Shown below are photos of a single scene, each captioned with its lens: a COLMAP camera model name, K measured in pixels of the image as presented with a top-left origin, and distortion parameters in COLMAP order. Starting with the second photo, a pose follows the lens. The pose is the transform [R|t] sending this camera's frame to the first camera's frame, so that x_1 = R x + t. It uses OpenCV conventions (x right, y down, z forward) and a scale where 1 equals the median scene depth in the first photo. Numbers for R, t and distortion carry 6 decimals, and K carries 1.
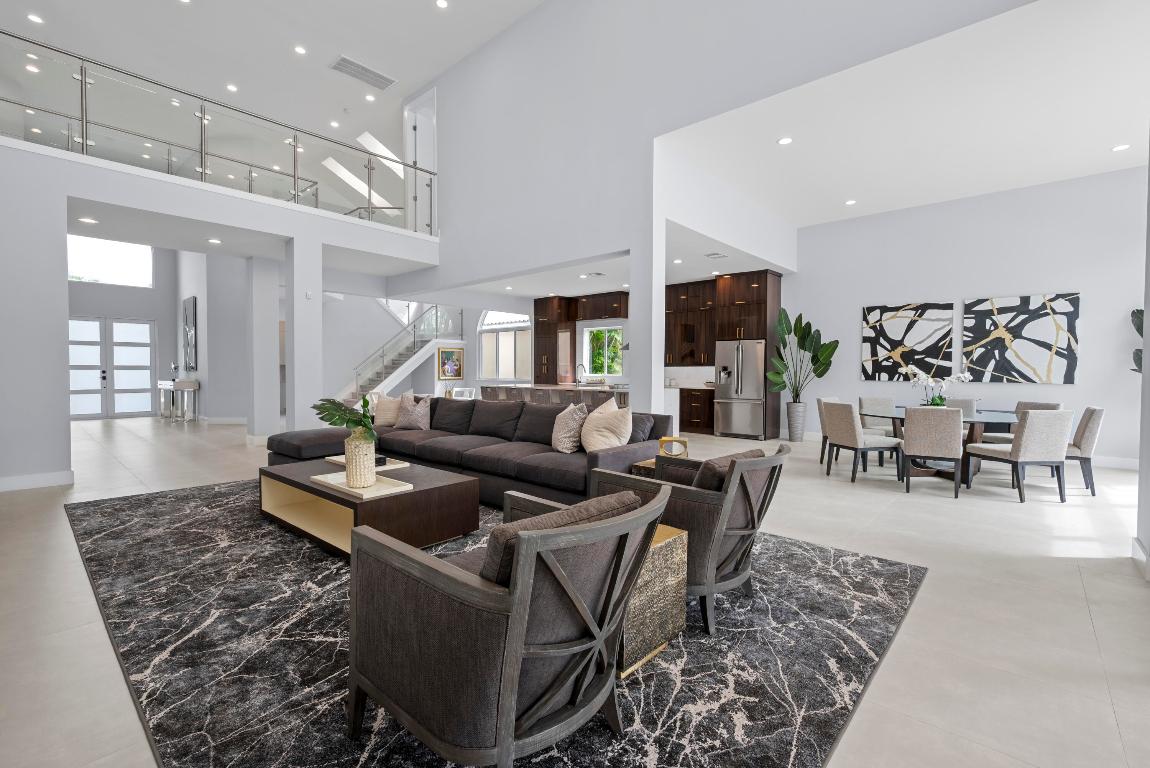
lens RADIAL K [[515.0, 0, 579.5], [0, 515.0, 382.7], [0, 0, 1]] dist [0.001186, -0.001140]
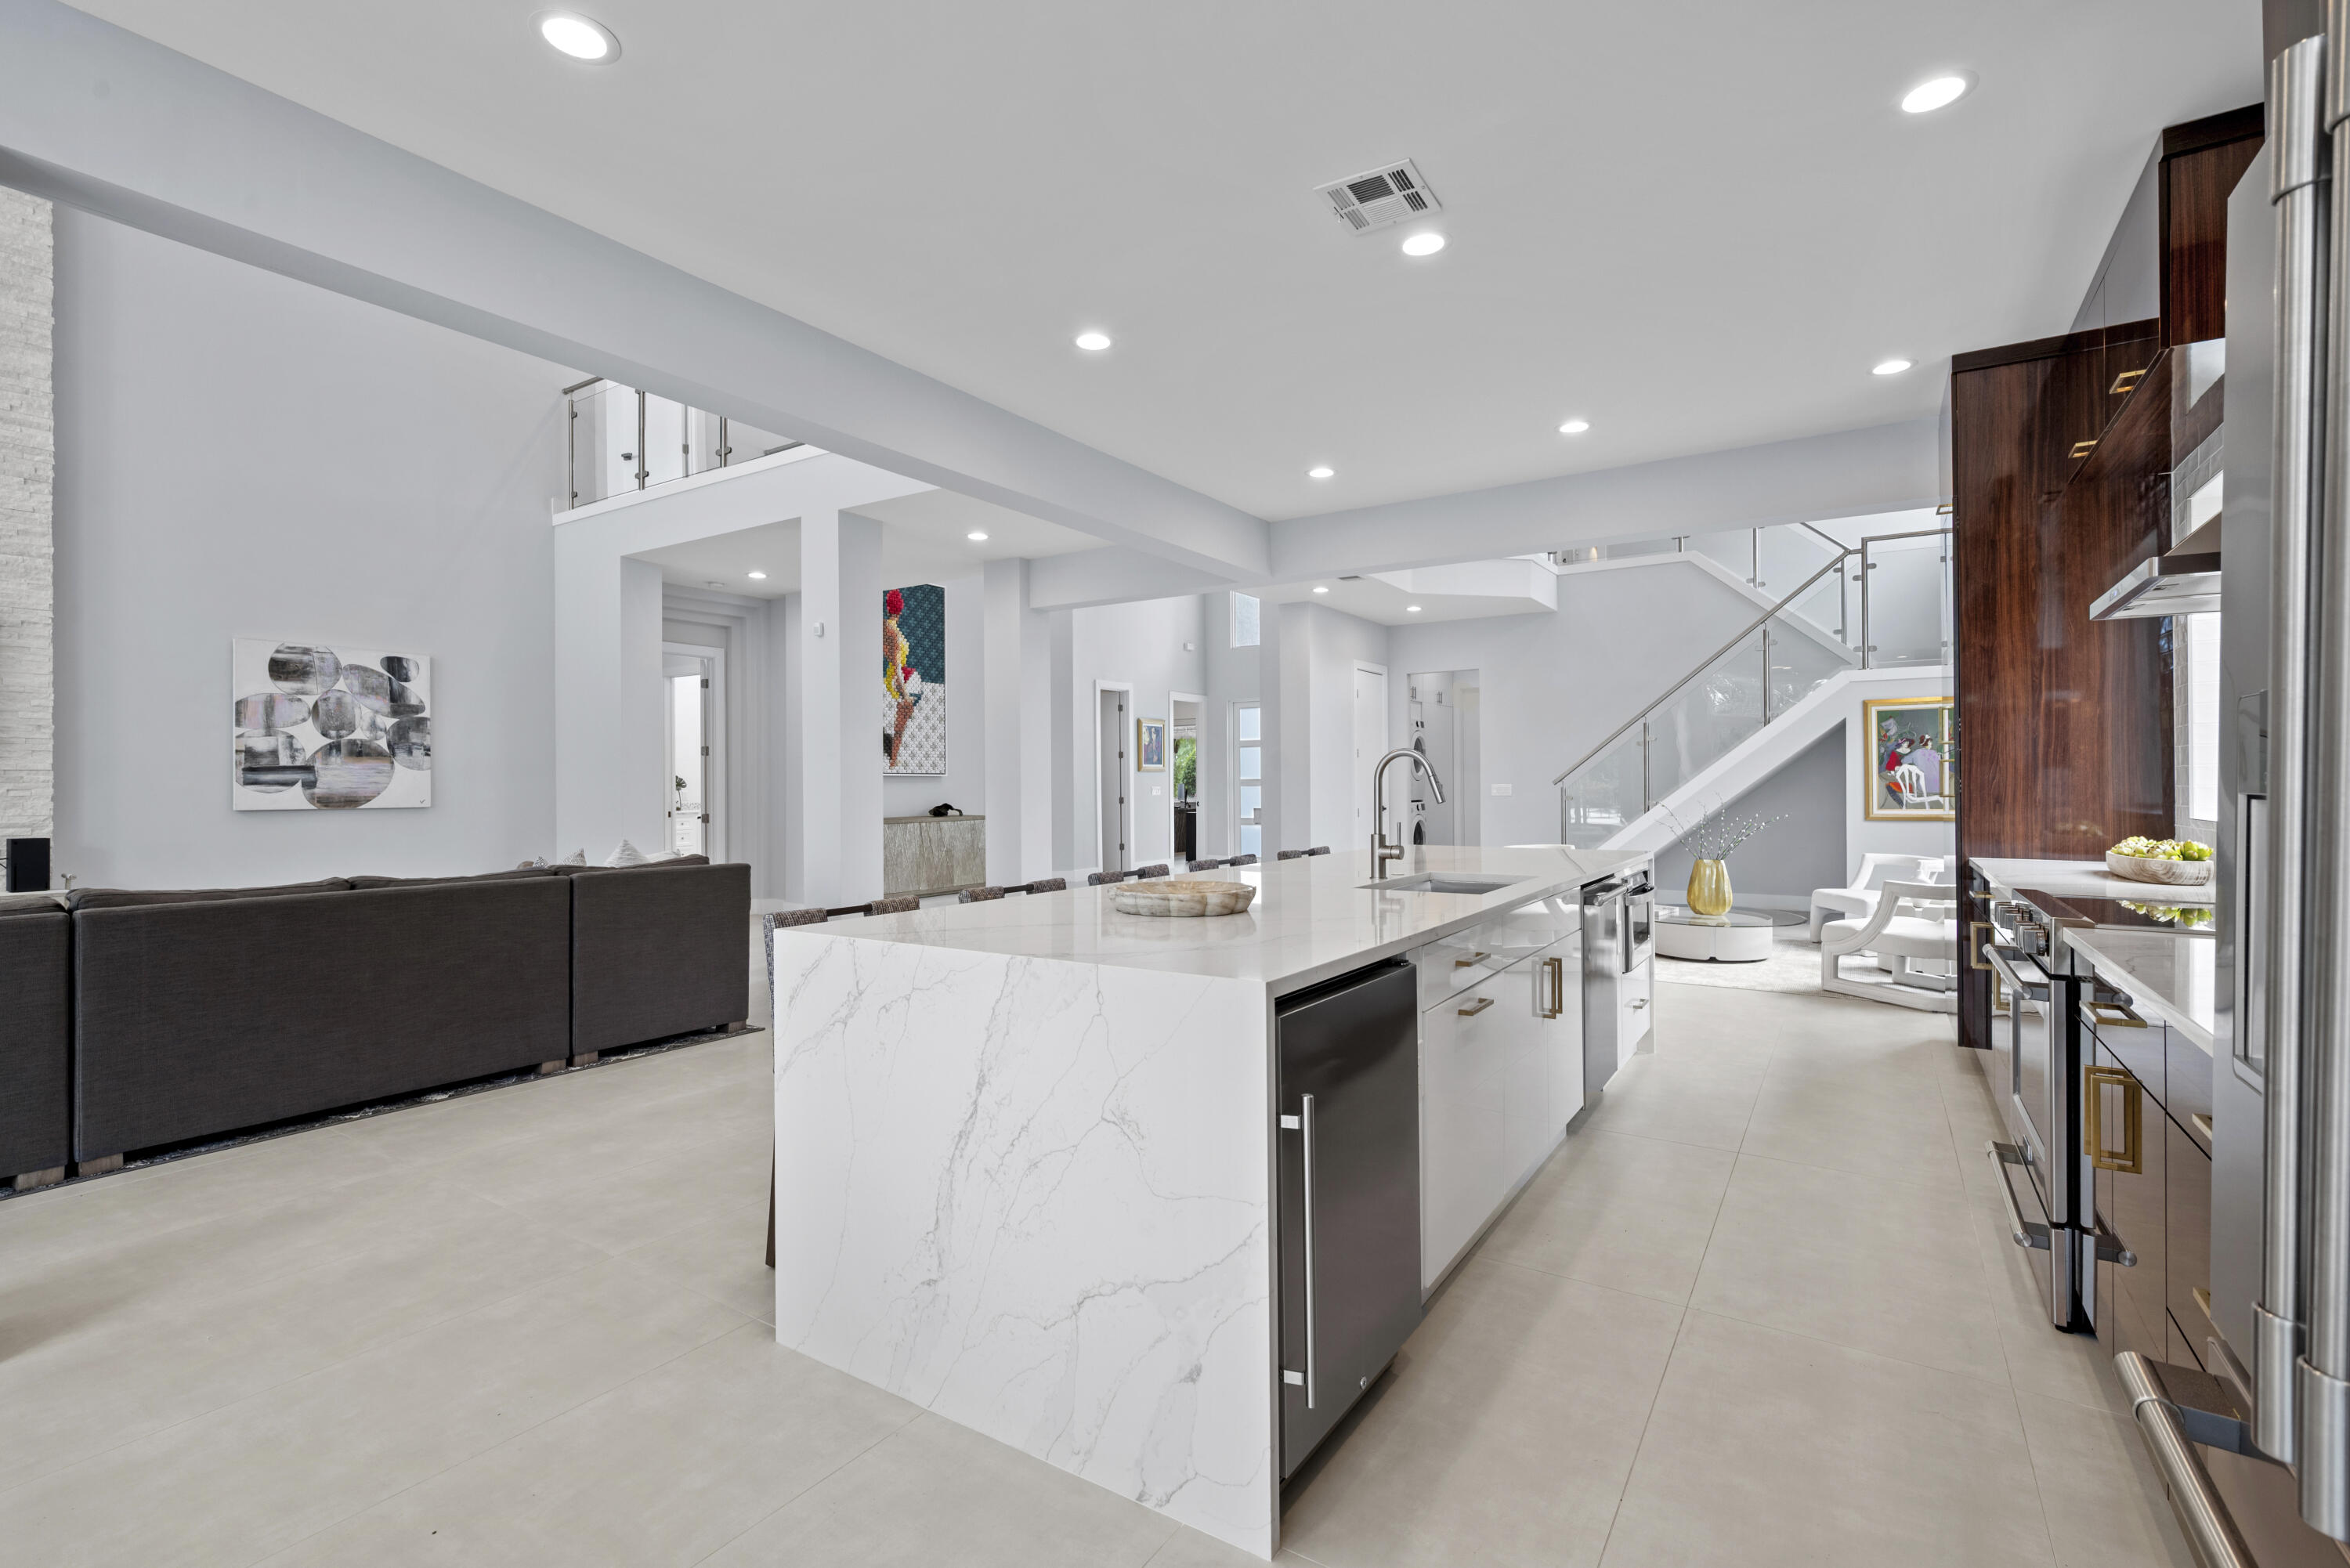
lens RADIAL K [[1052.2, 0, 1177.2], [0, 1052.2, 783.0], [0, 0, 1]] dist [0.001186, -0.001140]
pose [[0.142177, -0.004957, -0.989829, 0.385761], [-0.019674, 0.999776, -0.007833, -0.023226], [0.989646, 0.020587, 0.142047, 0.983611]]
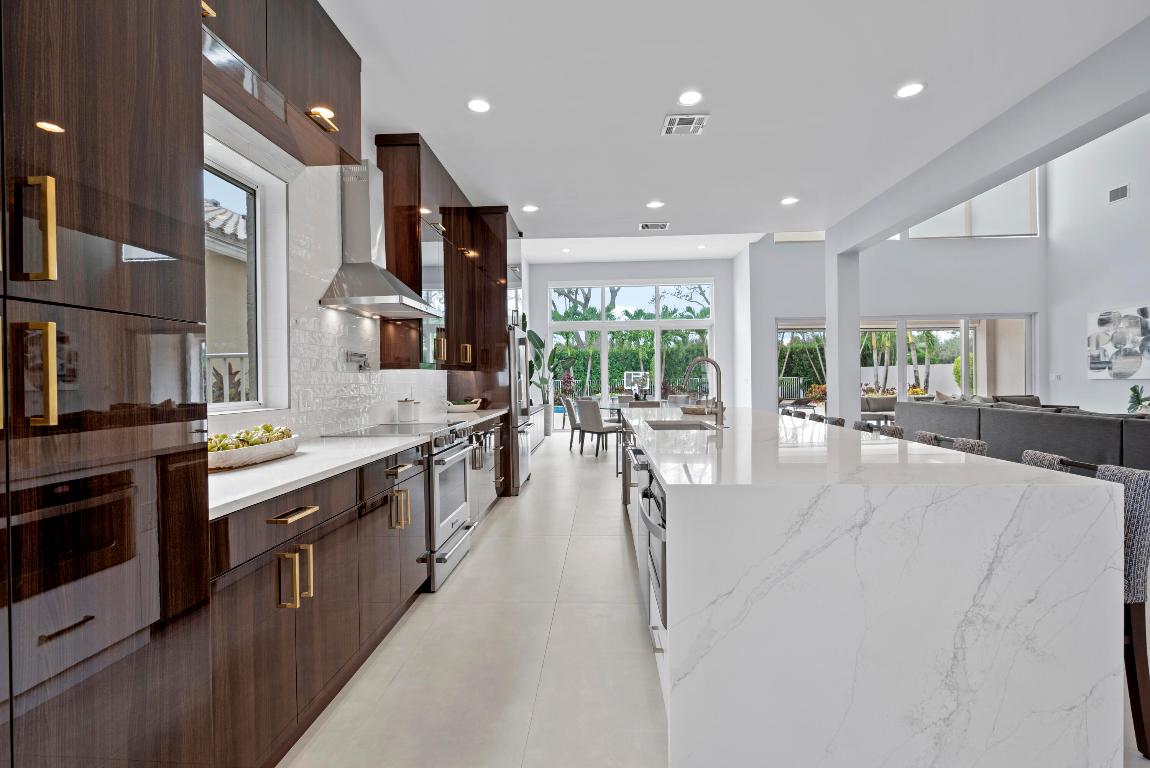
lens RADIAL K [[515.0, 0, 573.9], [0, 515.0, 382.0], [0, 0, 1]] dist [0.001186, -0.001140]
pose [[-0.617198, -0.002364, 0.786805, -0.238690], [0.029711, 0.999212, 0.026308, -0.036765], [-0.786247, 0.039614, -0.616641, 1.468424]]
